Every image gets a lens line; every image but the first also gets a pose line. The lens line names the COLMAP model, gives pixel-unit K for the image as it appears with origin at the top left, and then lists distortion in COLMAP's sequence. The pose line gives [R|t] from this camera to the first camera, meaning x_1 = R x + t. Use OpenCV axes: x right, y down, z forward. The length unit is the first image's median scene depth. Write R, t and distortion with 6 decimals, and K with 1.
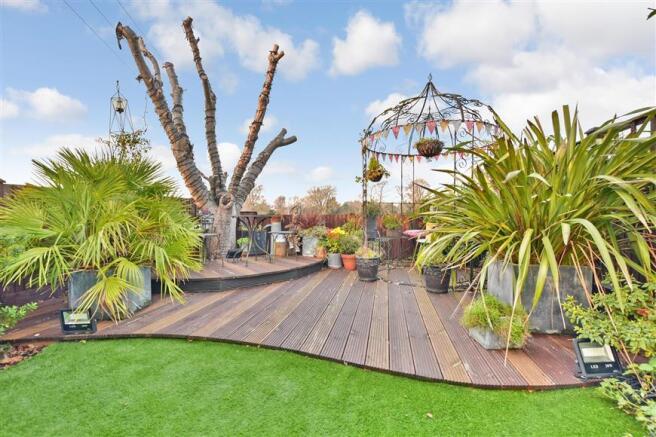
lens RADIAL K [[291.7, 0, 331.6], [0, 291.7, 219.5], [0, 0, 1]] dist [-0.032504, 0.000608]
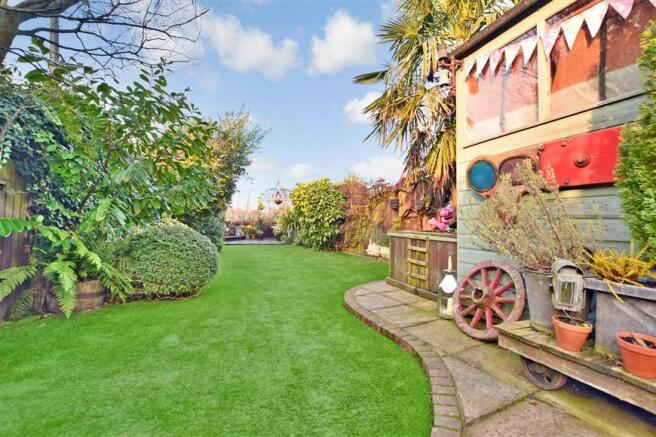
lens RADIAL K [[291.7, 0, 331.6], [0, 291.7, 219.5], [0, 0, 1]] dist [-0.032504, 0.000608]
pose [[0.998381, -0.002907, 0.056812, 0.722869], [0.001743, 0.999788, 0.020532, -0.099247], [-0.056860, -0.020399, 0.998174, -2.144728]]
